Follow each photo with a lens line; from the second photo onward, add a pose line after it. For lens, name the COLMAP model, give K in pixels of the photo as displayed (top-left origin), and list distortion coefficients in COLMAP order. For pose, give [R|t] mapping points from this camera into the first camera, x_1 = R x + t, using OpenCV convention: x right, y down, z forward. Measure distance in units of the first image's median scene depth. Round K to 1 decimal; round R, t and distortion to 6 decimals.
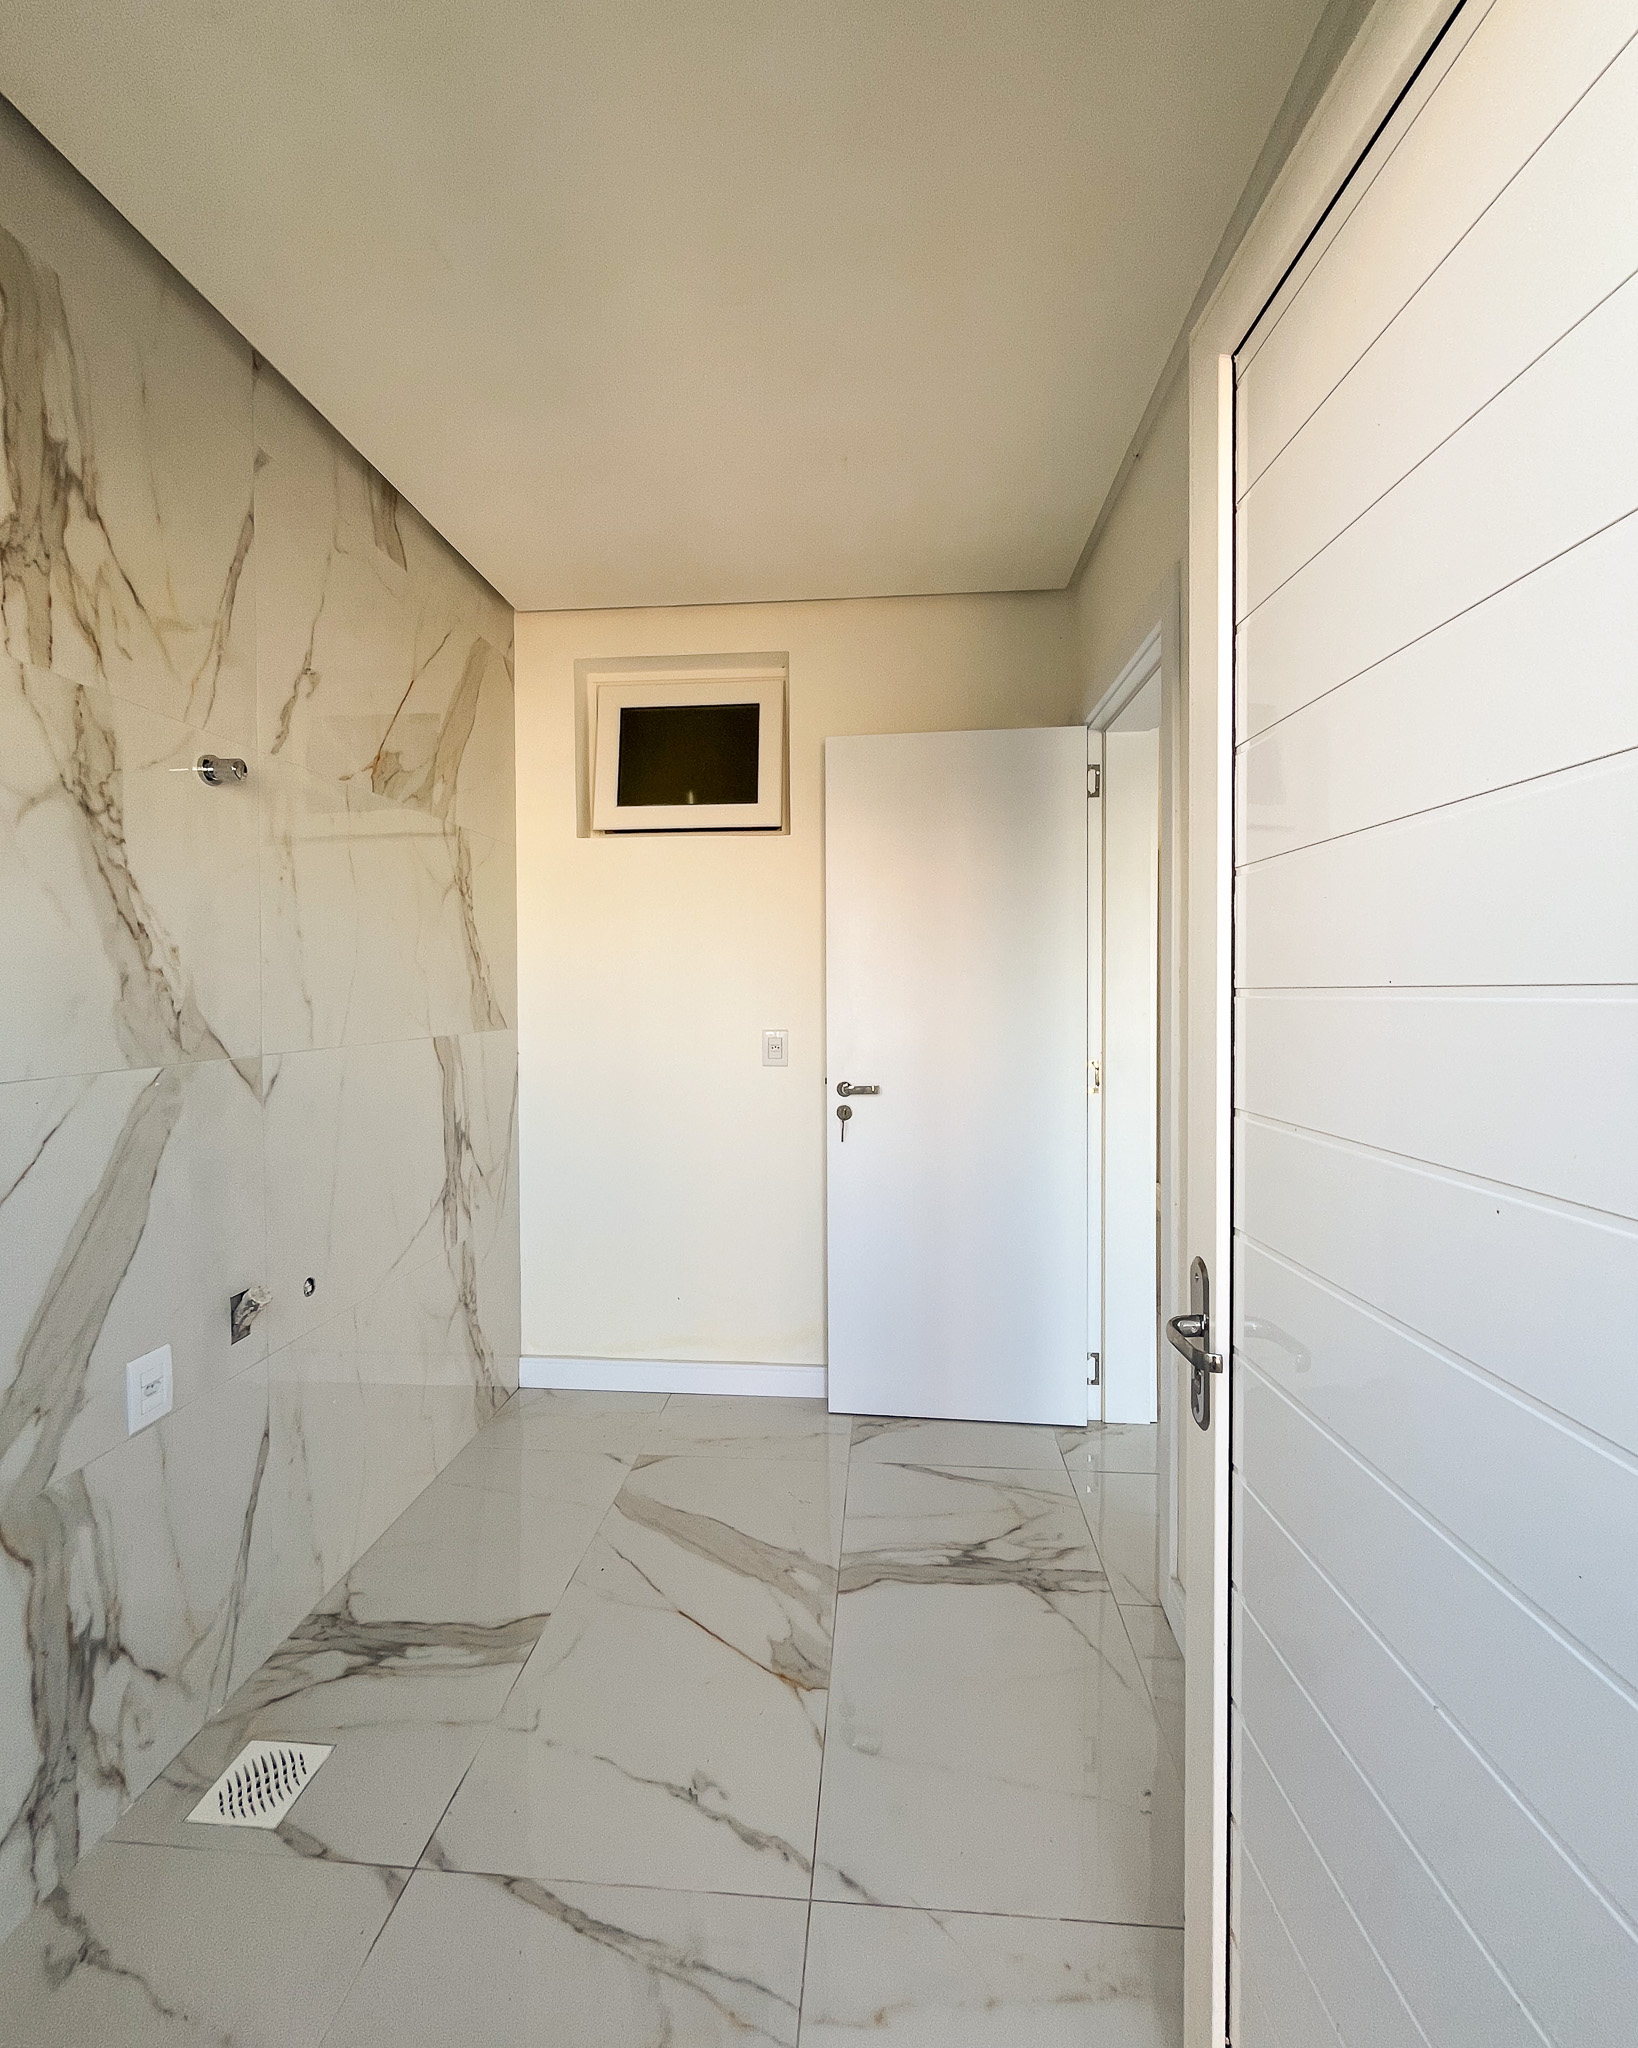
lens RADIAL K [[884.4, 0, 817.1], [0, 884.4, 1018.0], [0, 0, 1]] dist [-0.001269, -0.000950]
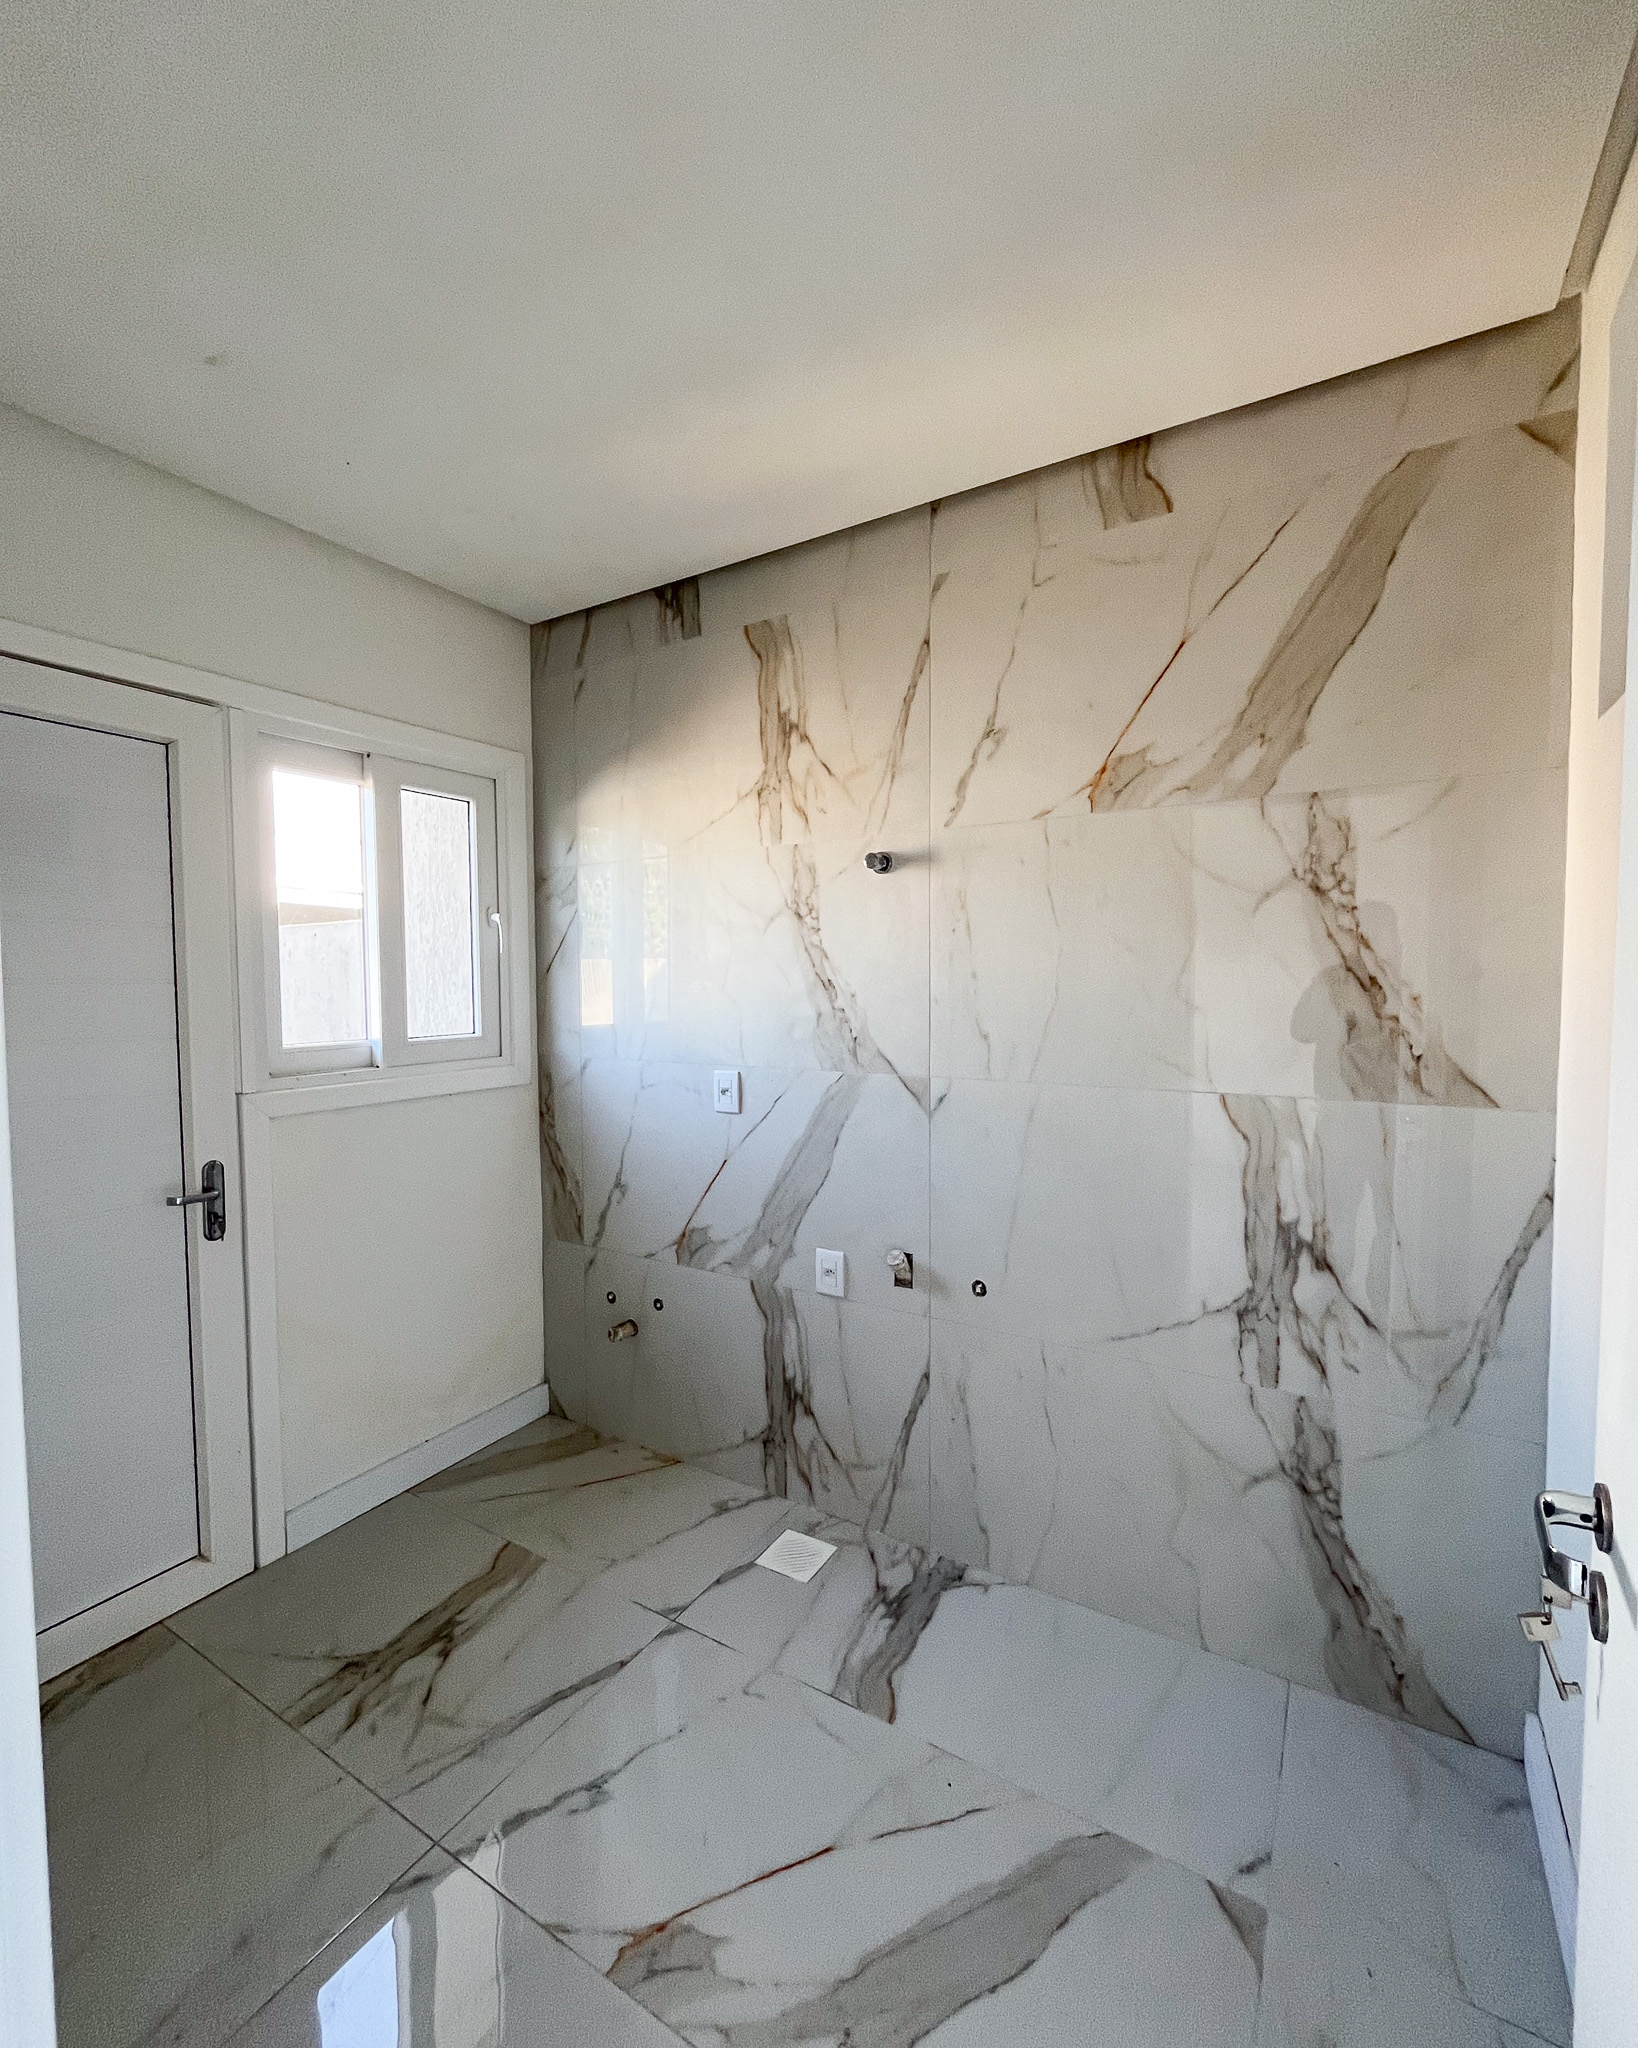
lens RADIAL K [[884.4, 0, 817.1], [0, 884.4, 1018.0], [0, 0, 1]] dist [-0.001269, -0.000950]
pose [[-0.447038, 0.054461, -0.892856, 0.635676], [-0.016690, 0.997463, 0.069199, -0.143336], [0.894359, 0.045837, -0.444995, 1.636166]]
